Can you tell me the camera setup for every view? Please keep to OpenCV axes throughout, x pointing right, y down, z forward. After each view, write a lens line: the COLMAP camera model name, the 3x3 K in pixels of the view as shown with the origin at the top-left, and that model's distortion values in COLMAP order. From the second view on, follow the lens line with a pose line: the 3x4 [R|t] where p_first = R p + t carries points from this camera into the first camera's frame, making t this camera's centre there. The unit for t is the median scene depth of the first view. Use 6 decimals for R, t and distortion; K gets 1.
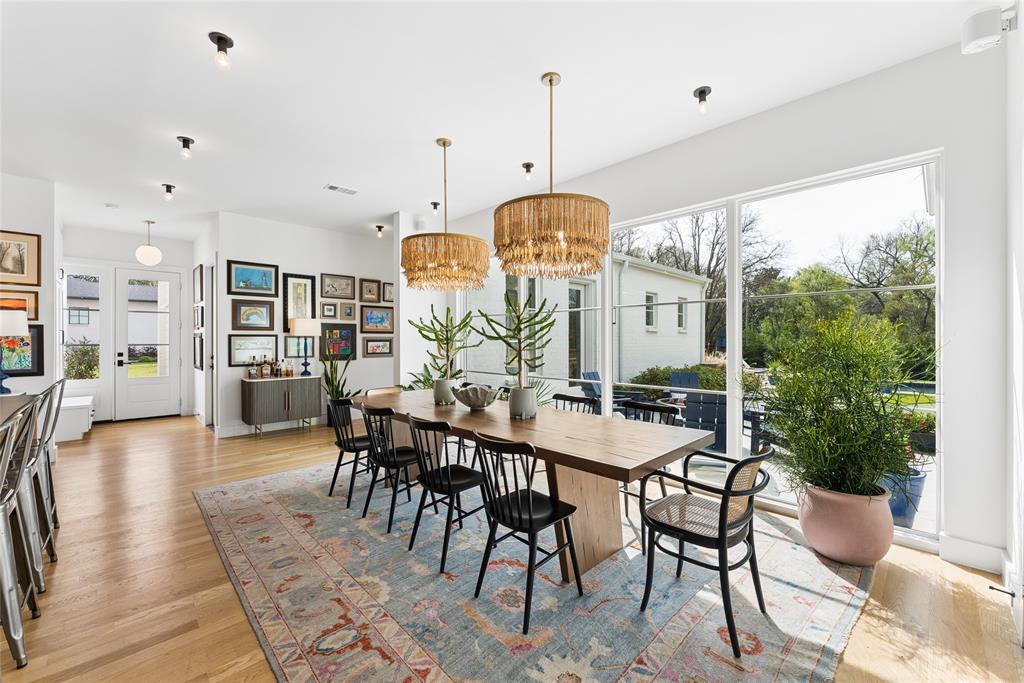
lens RADIAL K [[419.1, 0, 511.7], [0, 419.1, 338.5], [0, 0, 1]] dist [0.001791, 0.000224]
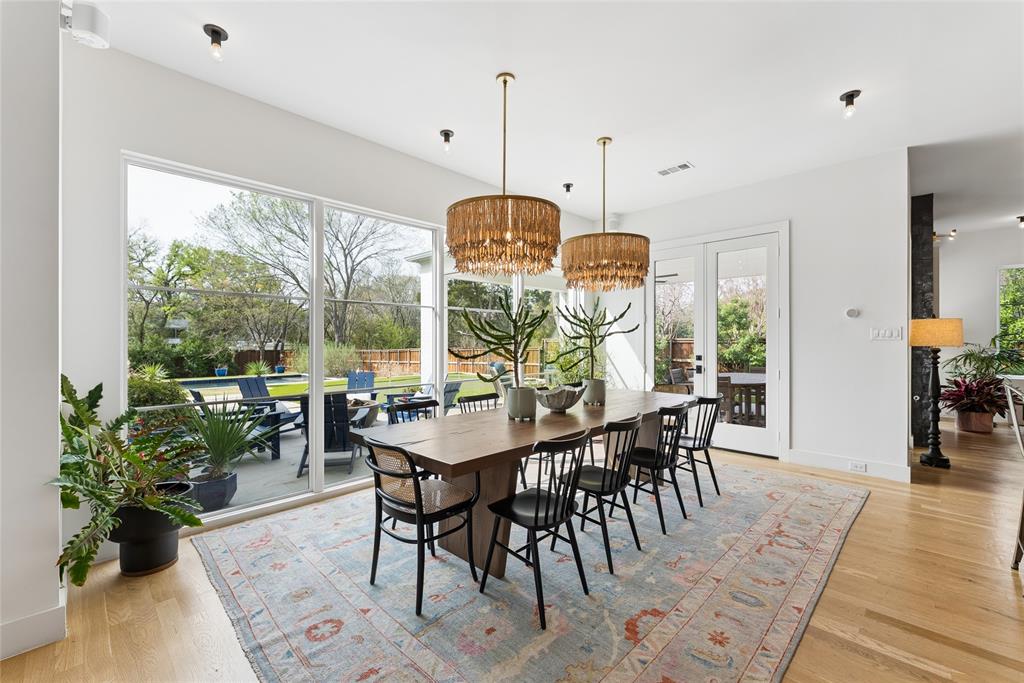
lens RADIAL K [[419.1, 0, 506.1], [0, 419.1, 347.8], [0, 0, 1]] dist [0.001791, 0.000224]
pose [[-0.023936, -0.012767, 0.999632, -0.782376], [-0.000349, 0.999918, 0.012763, 0.002099], [-0.999713, -0.000044, -0.023939, 0.851658]]
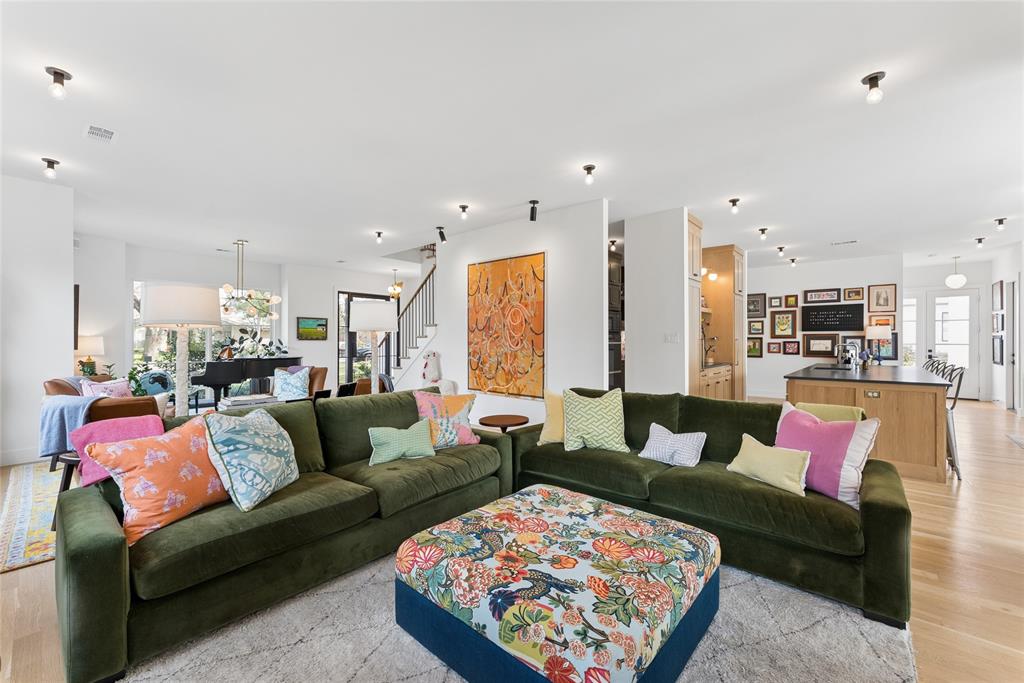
lens RADIAL K [[419.1, 0, 509.3], [0, 419.1, 341.0], [0, 0, 1]] dist [0.001791, 0.000224]
pose [[0.093402, 0.002086, -0.995626, 0.568221], [0.003324, 0.999992, 0.002407, -0.006004], [0.995623, -0.003534, 0.093395, -0.885194]]
